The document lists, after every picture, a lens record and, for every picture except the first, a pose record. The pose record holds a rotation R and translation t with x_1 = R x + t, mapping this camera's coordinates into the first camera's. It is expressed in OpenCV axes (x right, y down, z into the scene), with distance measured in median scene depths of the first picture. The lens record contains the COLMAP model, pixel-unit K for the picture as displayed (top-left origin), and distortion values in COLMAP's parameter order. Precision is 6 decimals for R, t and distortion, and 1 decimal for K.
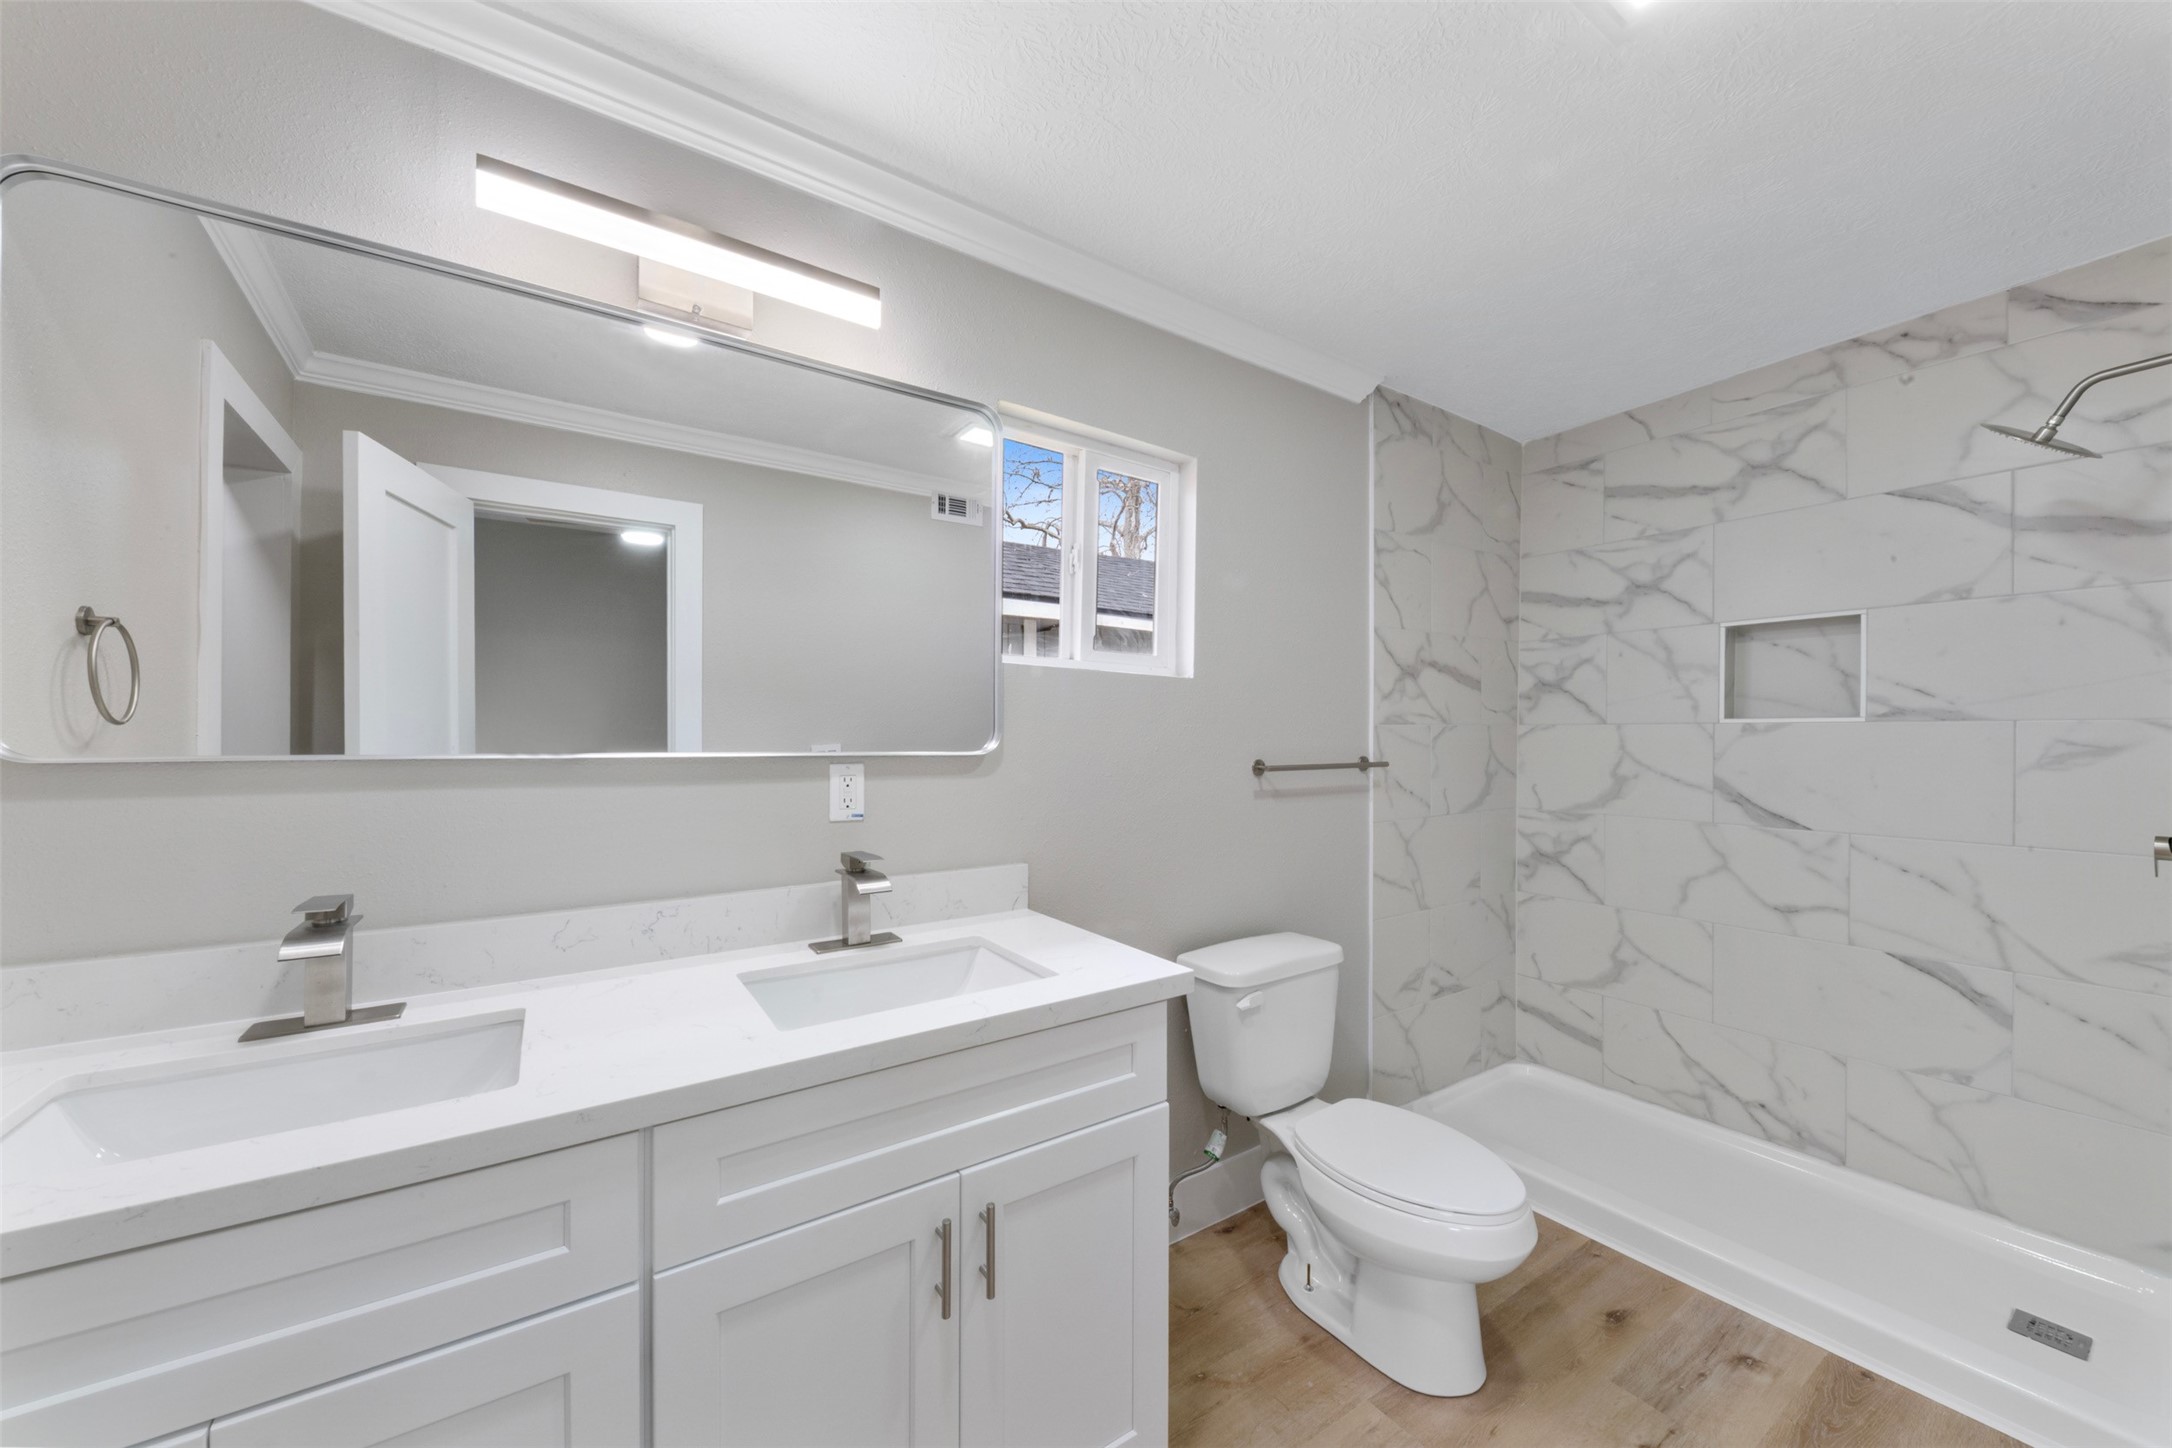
lens RADIAL K [[783.6, 0, 1088.1], [0, 783.6, 717.5], [0, 0, 1]] dist [-0.000036, 0.000013]
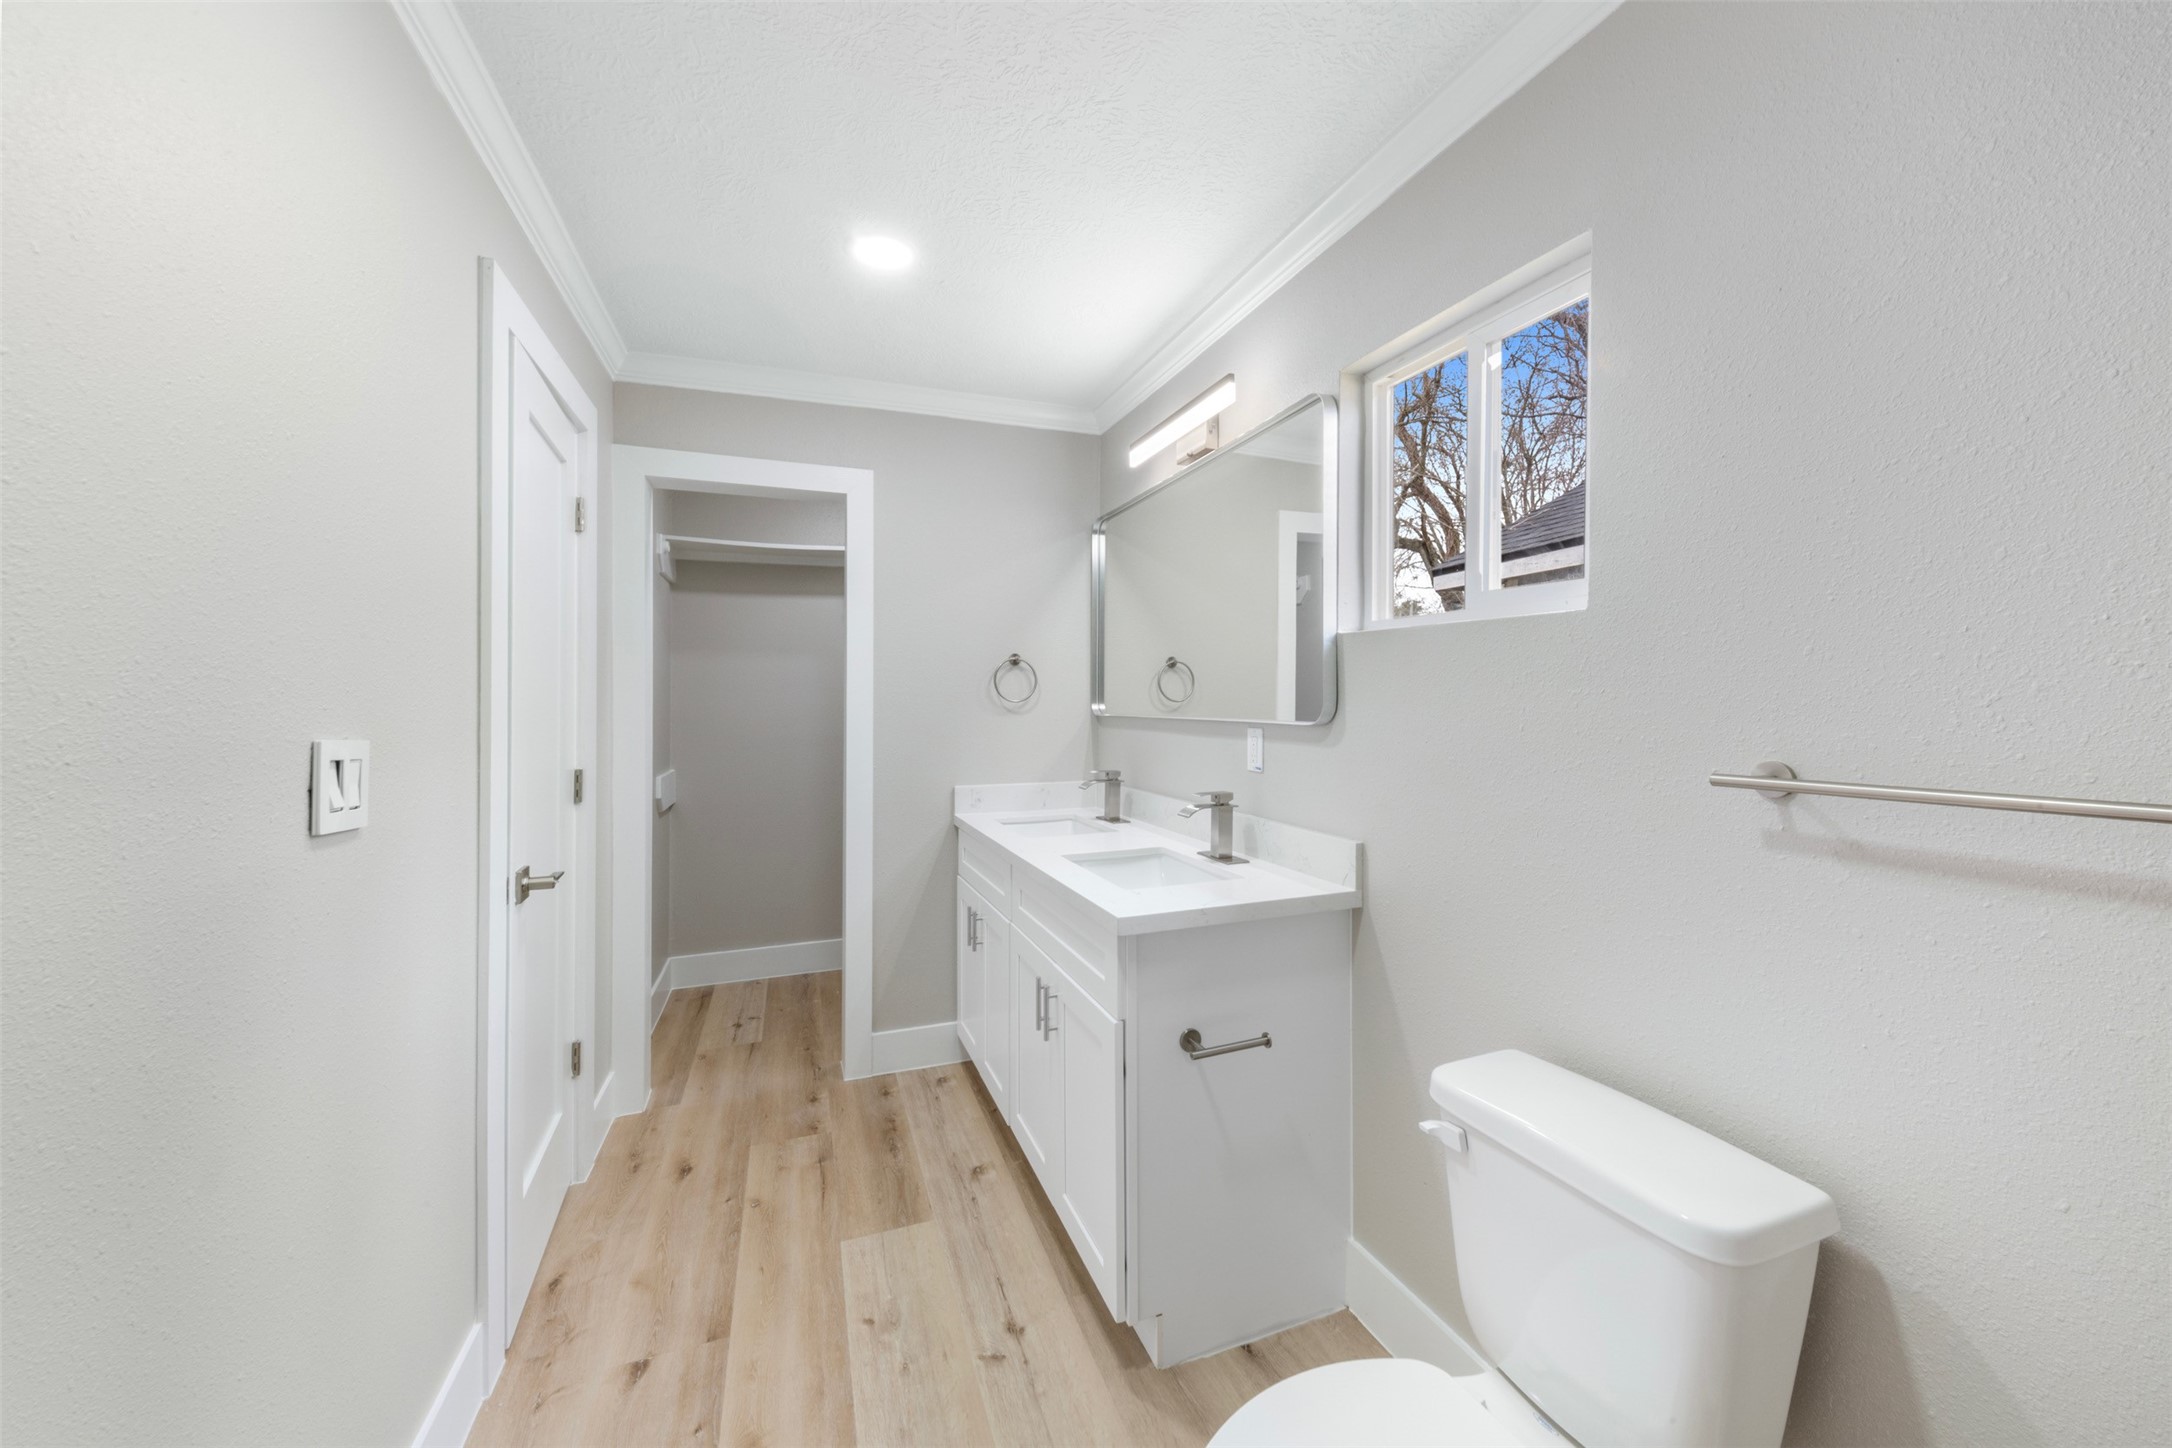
lens RADIAL K [[783.6, 0, 1088.3], [0, 783.6, 712.8], [0, 0, 1]] dist [-0.000036, 0.000013]
pose [[-0.233817, -0.012477, -0.972201, 0.847289], [-0.019148, 0.999783, -0.008226, 0.034520], [0.972092, 0.016693, -0.234005, 0.752729]]
